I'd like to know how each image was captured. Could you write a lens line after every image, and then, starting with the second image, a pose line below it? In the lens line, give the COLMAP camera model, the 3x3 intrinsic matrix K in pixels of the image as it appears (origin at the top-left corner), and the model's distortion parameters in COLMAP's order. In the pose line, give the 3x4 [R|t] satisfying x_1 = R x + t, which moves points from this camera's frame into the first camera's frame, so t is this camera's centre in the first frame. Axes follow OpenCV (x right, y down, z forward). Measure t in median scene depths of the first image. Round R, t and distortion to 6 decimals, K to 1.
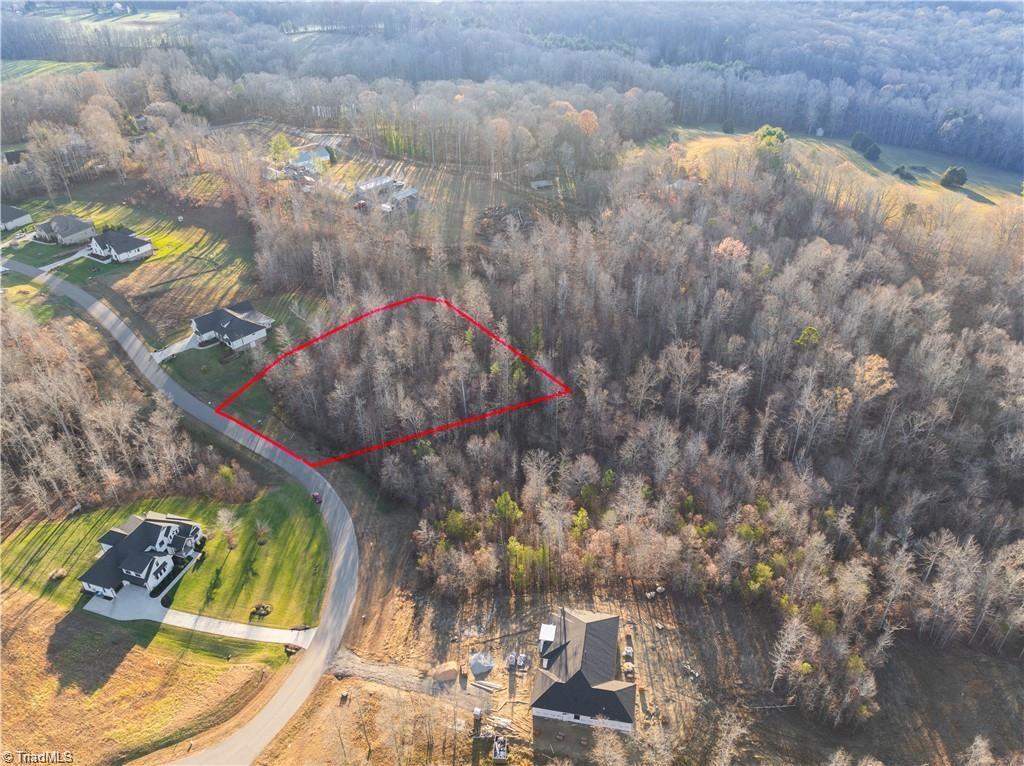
lens RADIAL K [[722.2, 0, 512.0], [0, 722.2, 383.0], [0, 0, 1]] dist [-0.038241, 0.026165]
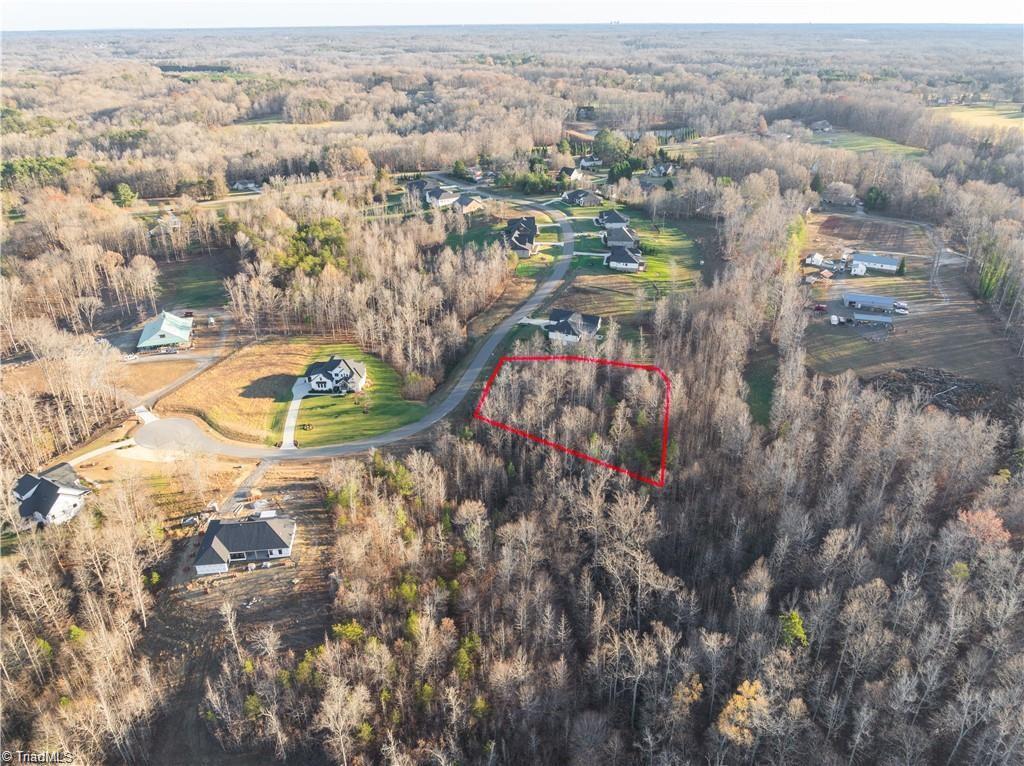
lens RADIAL K [[722.2, 0, 512.0], [0, 722.2, 383.0], [0, 0, 1]] dist [-0.038241, 0.026165]
pose [[0.307118, 0.430929, -0.848516, 1.071657], [-0.519229, 0.823082, 0.230079, -0.359354], [0.797546, 0.369913, 0.476534, 0.532313]]
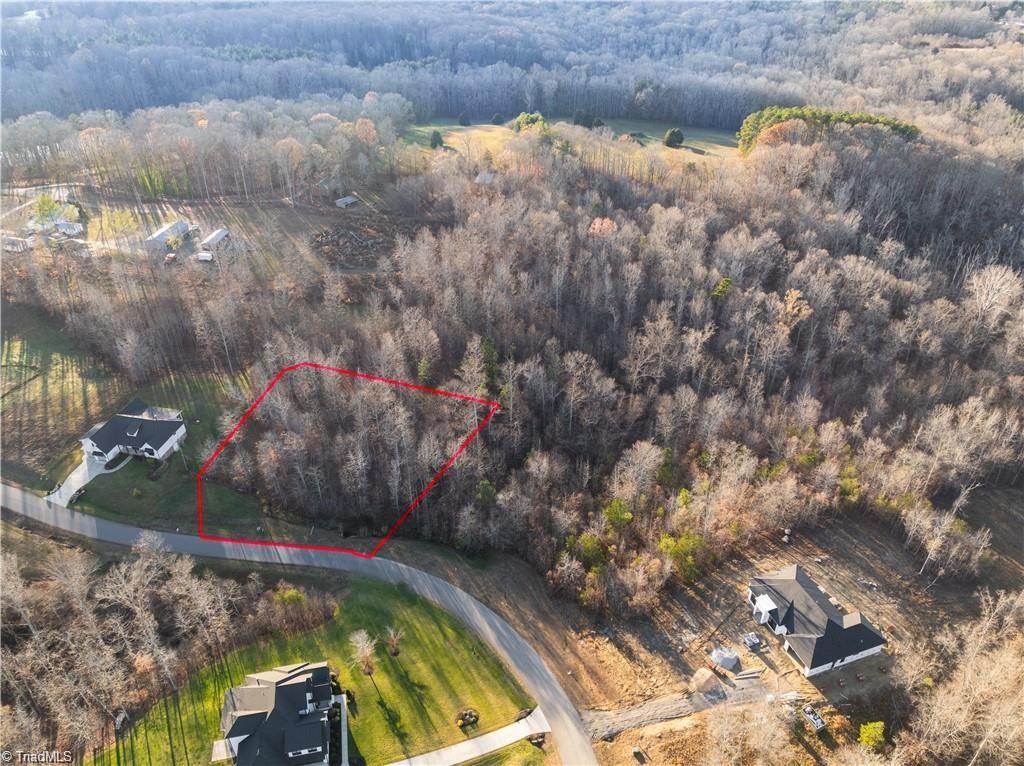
lens RADIAL K [[722.2, 0, 512.0], [0, 722.2, 383.0], [0, 0, 1]] dist [-0.038241, 0.026165]
pose [[0.867338, -0.268044, 0.419378, -0.530680], [0.268657, 0.961435, 0.058873, -0.102747], [-0.418985, 0.061607, 0.905901, 0.163129]]
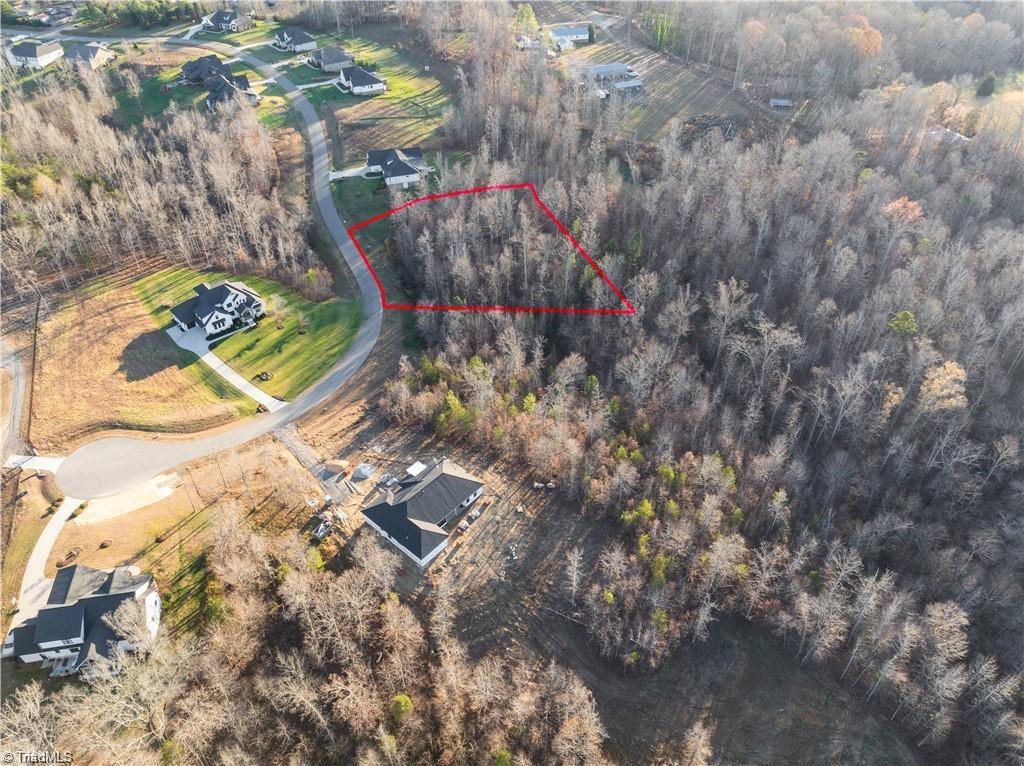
lens RADIAL K [[722.2, 0, 512.0], [0, 722.2, 383.0], [0, 0, 1]] dist [-0.038241, 0.026165]
pose [[0.863439, 0.337131, -0.375253, 0.476570], [-0.287169, 0.940078, 0.183813, -0.026100], [0.414736, -0.050950, 0.908514, 0.034991]]
